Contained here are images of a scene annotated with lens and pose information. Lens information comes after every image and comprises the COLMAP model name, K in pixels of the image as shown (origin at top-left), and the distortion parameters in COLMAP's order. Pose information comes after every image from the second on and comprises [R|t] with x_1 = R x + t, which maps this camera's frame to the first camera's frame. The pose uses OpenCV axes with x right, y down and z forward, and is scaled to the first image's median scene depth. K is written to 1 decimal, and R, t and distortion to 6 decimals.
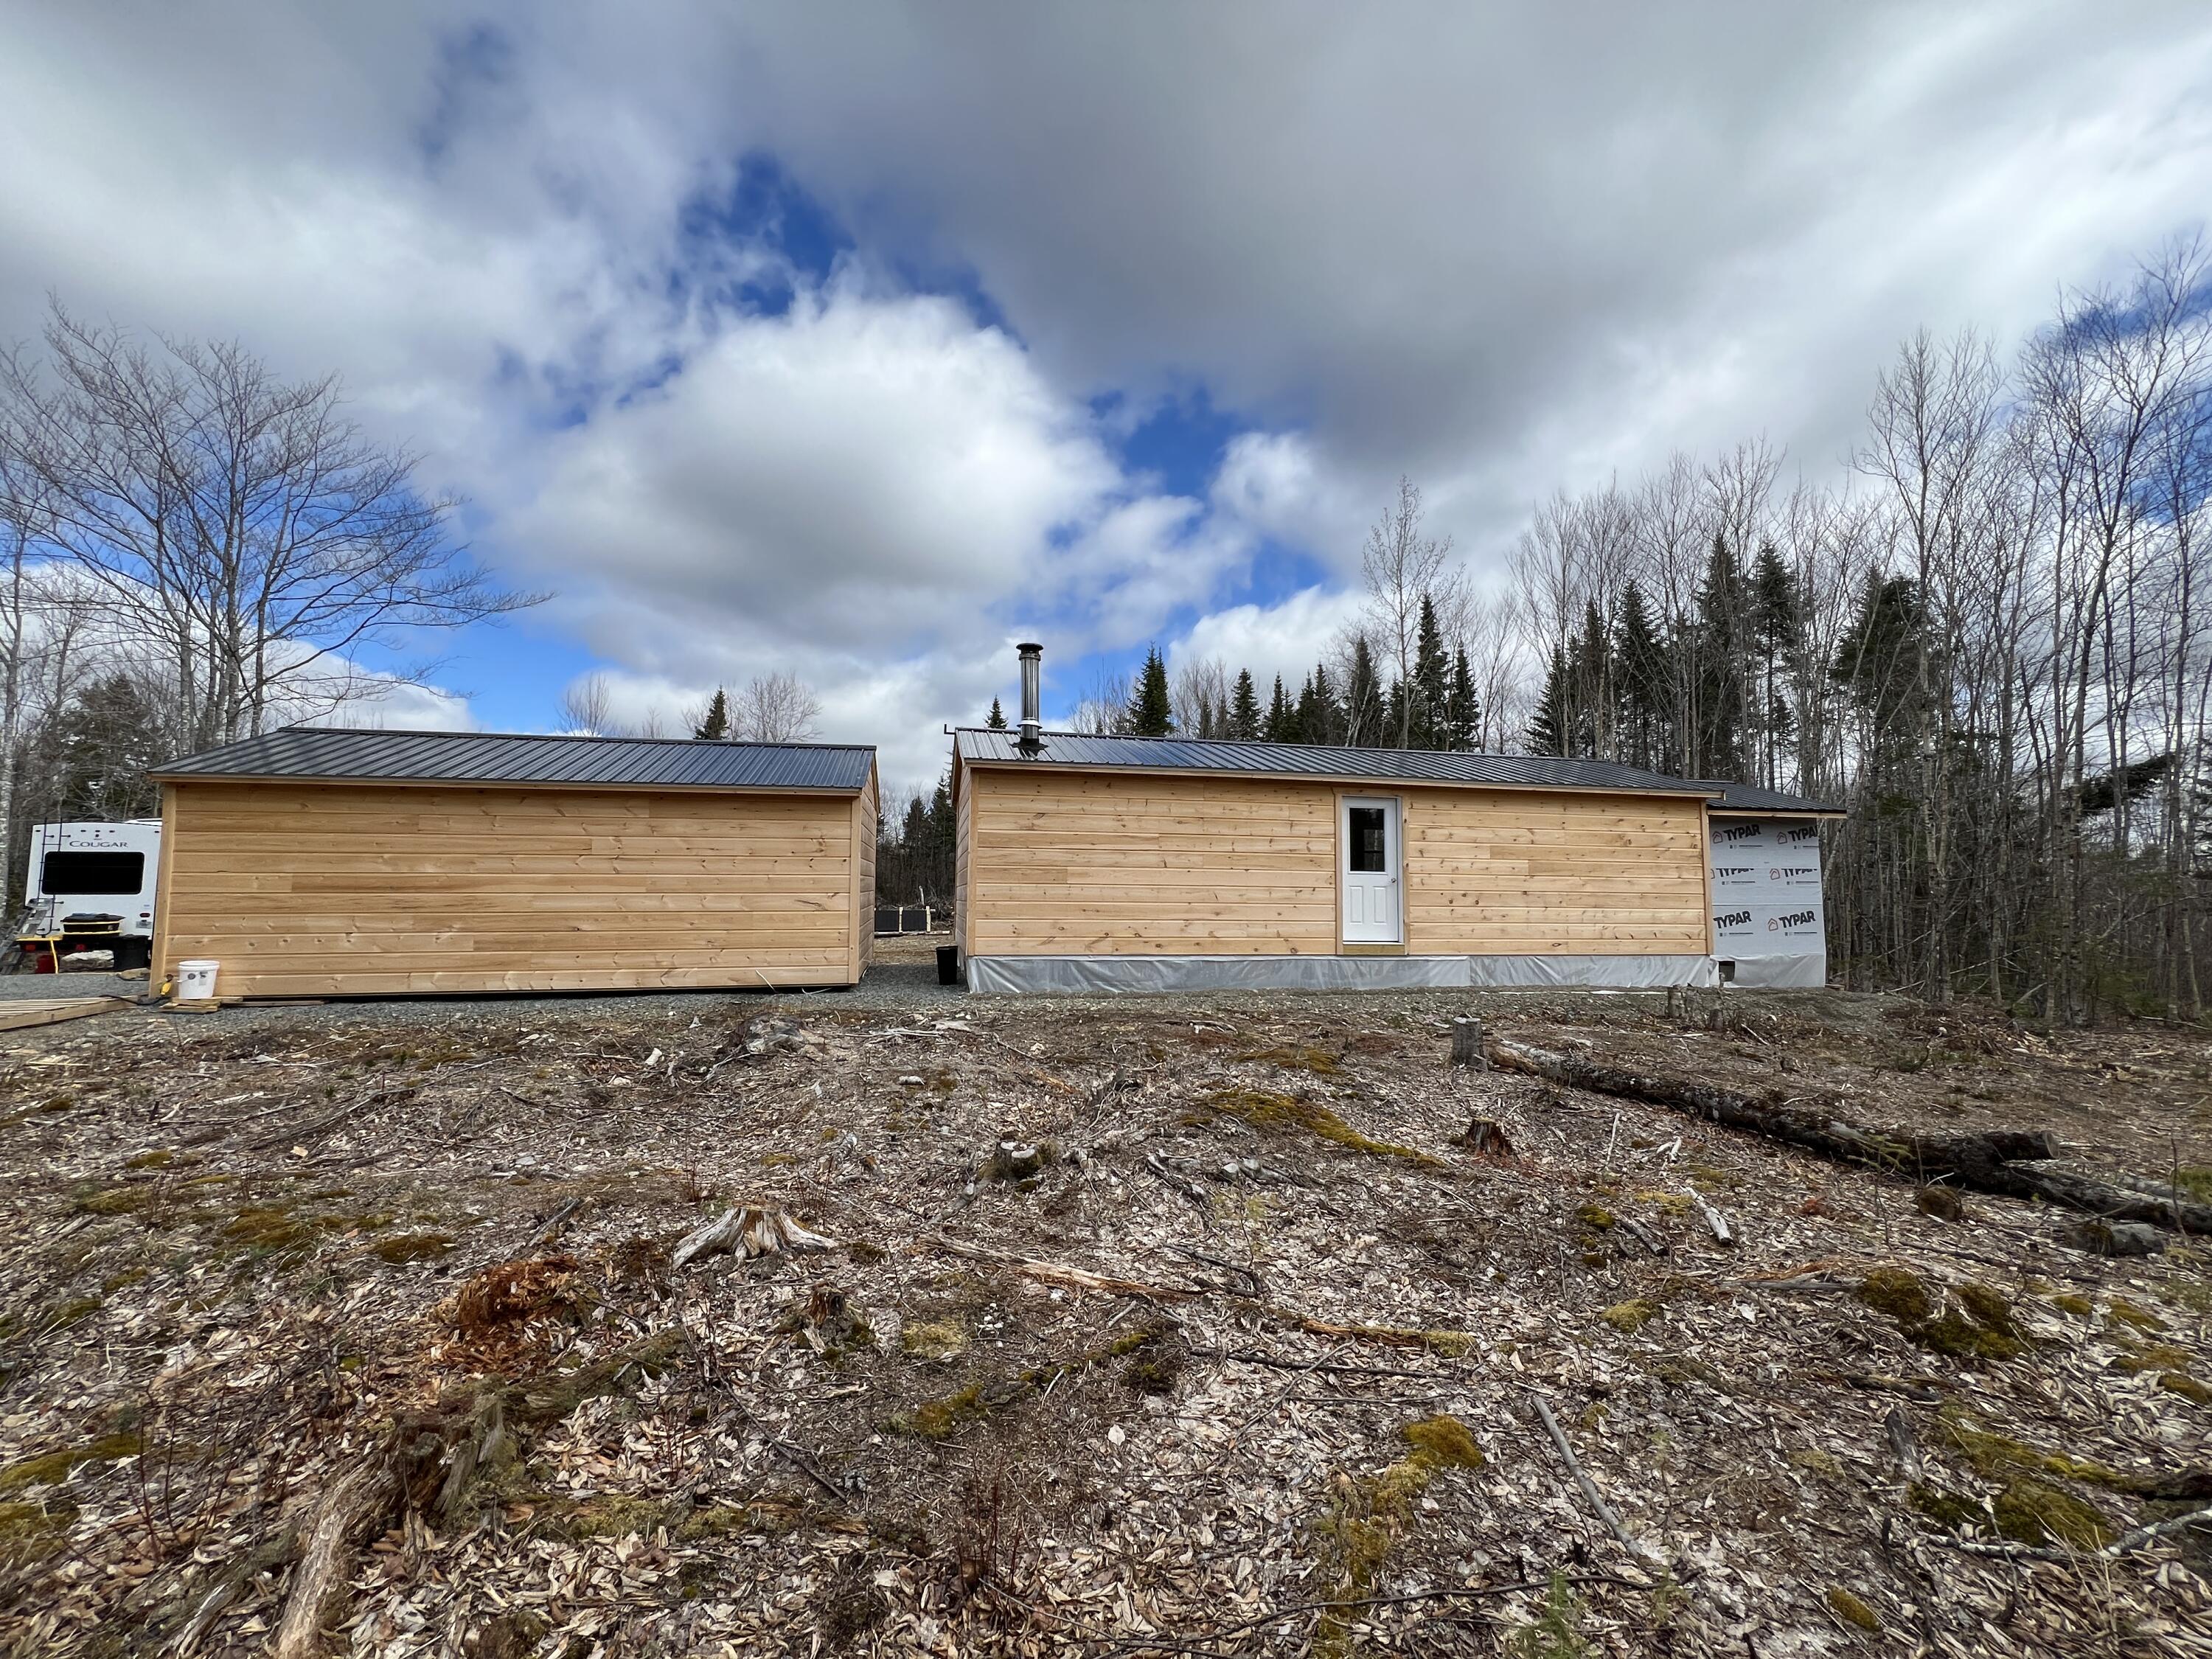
lens RADIAL K [[885.8, 0, 1100.1], [0, 885.8, 825.8], [0, 0, 1]] dist [-0.001633, 0.001795]
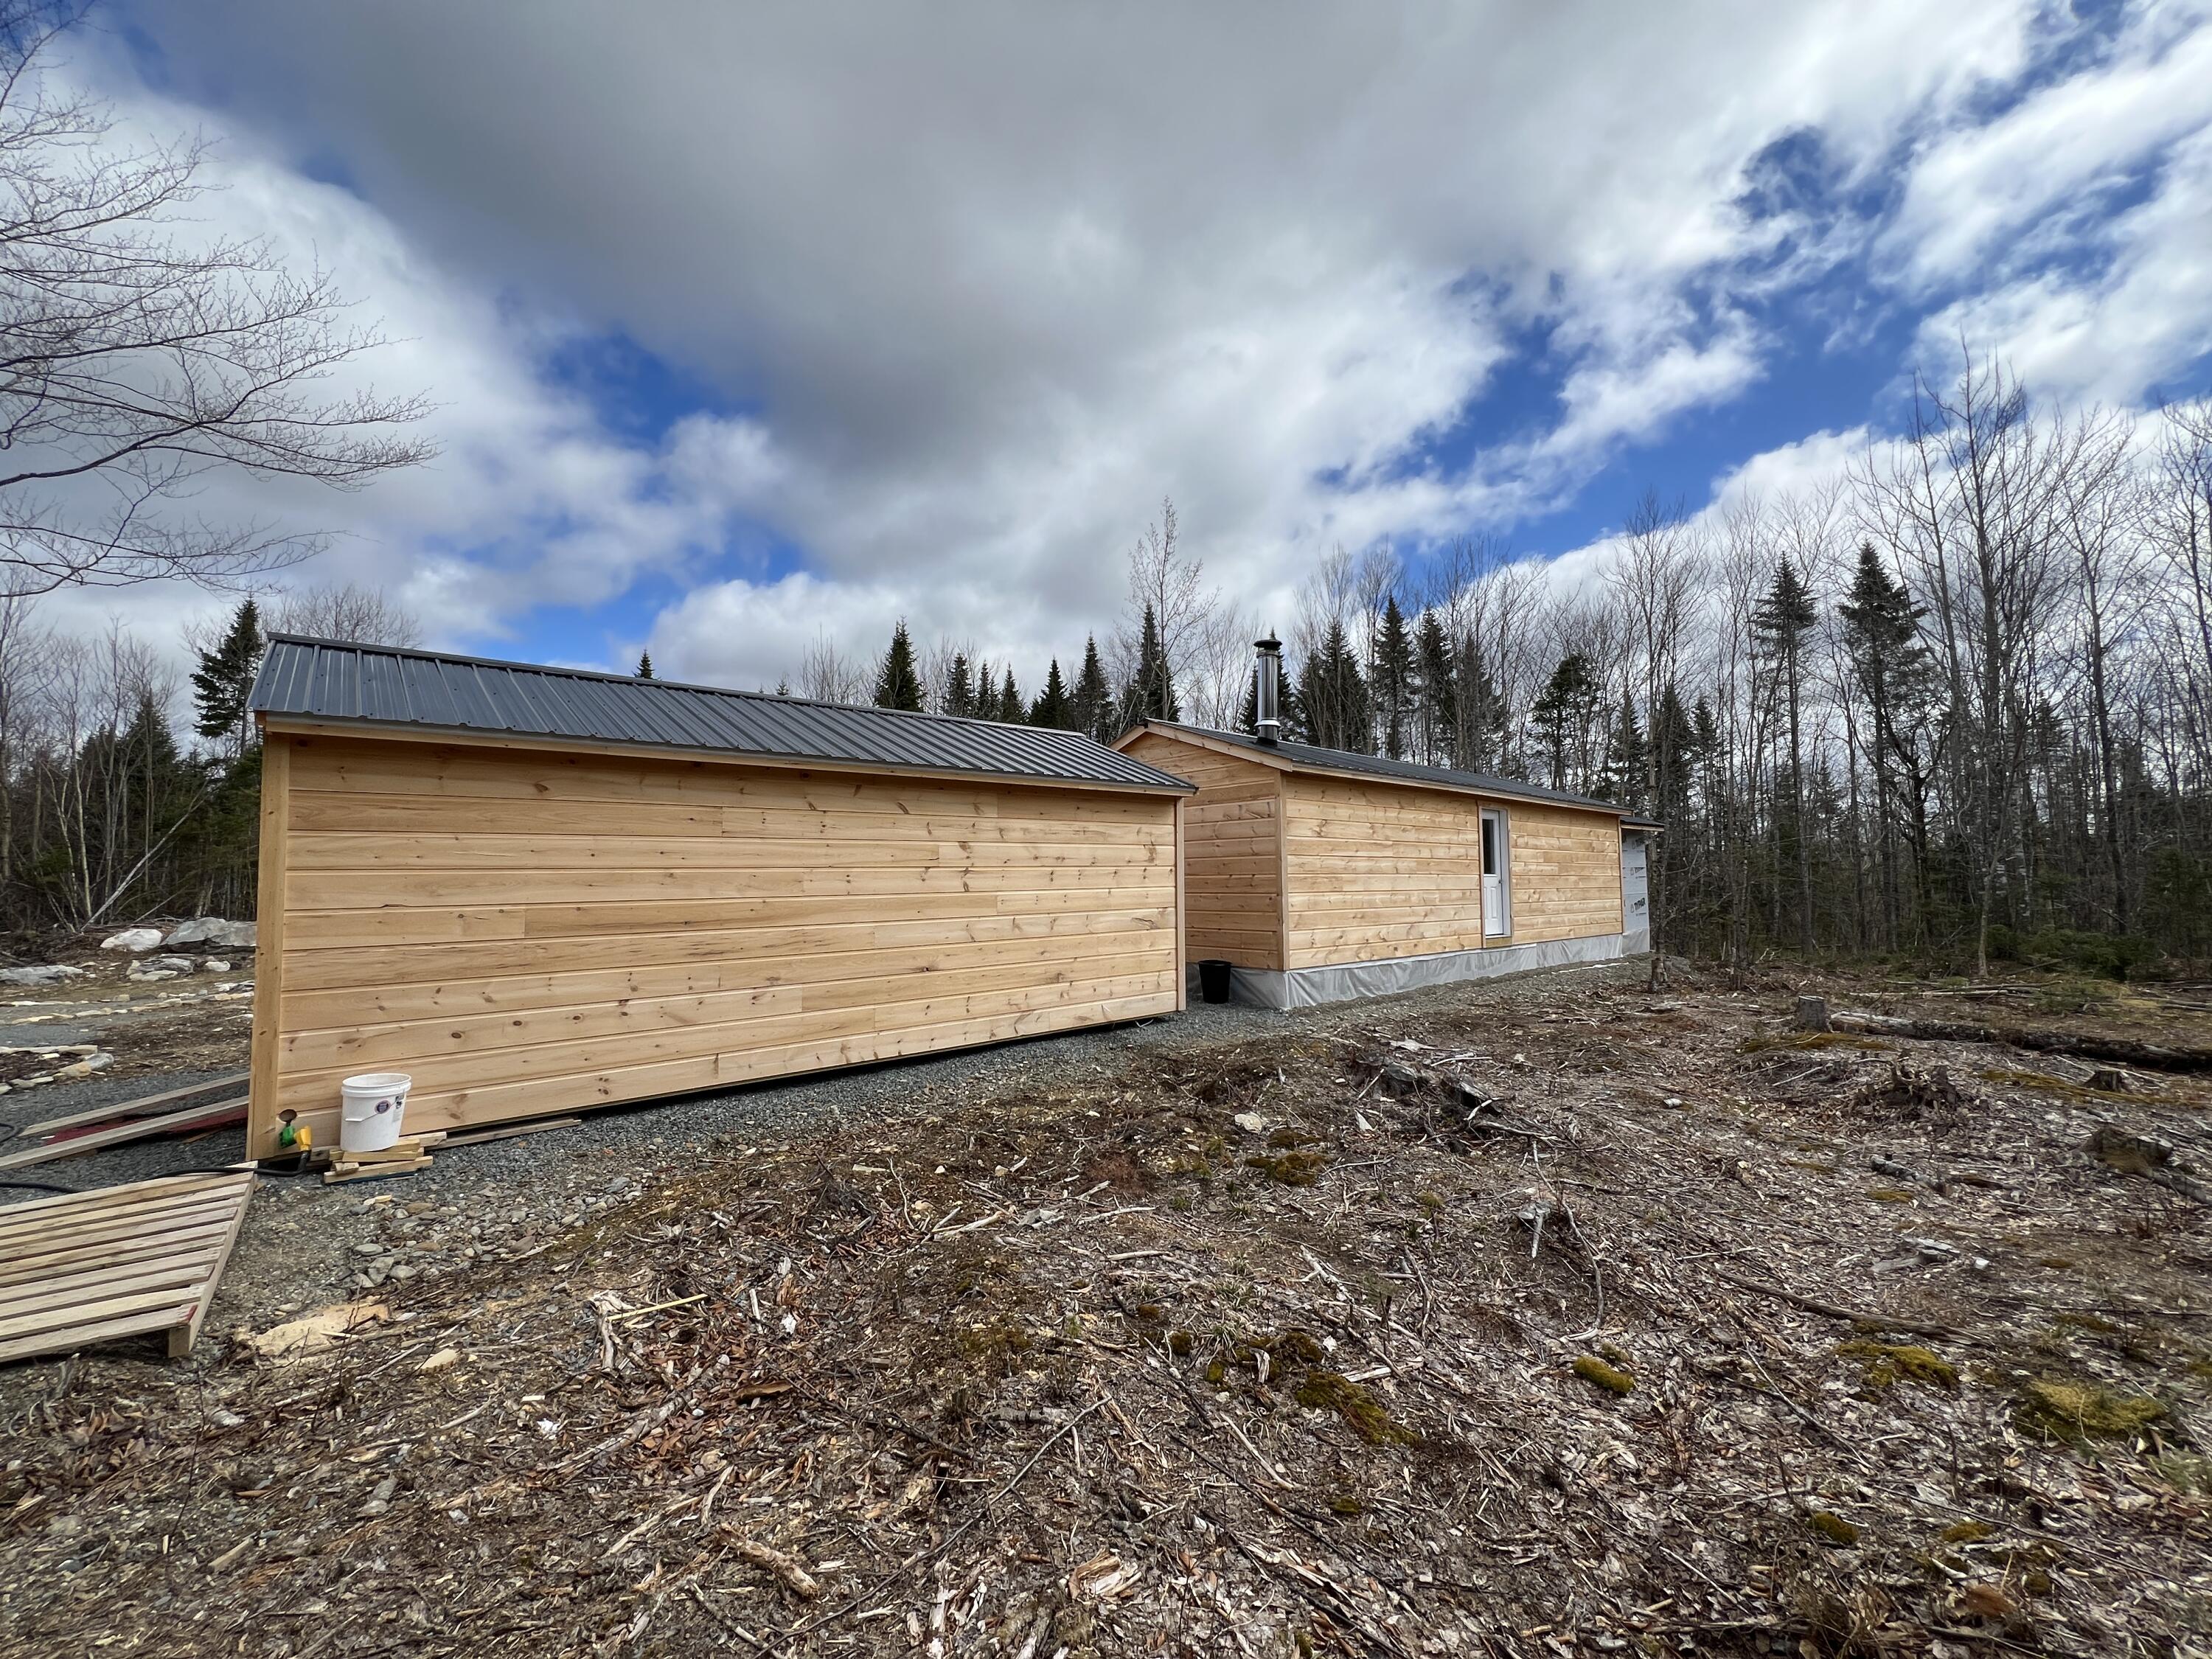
lens RADIAL K [[885.8, 0, 974.8], [0, 885.8, 791.8], [0, 0, 1]] dist [-0.001633, 0.001795]
pose [[0.865976, 0.034307, 0.498907, -0.760362], [-0.026069, 0.999385, -0.023472, -0.010011], [-0.499406, 0.007320, 0.866337, 0.291118]]
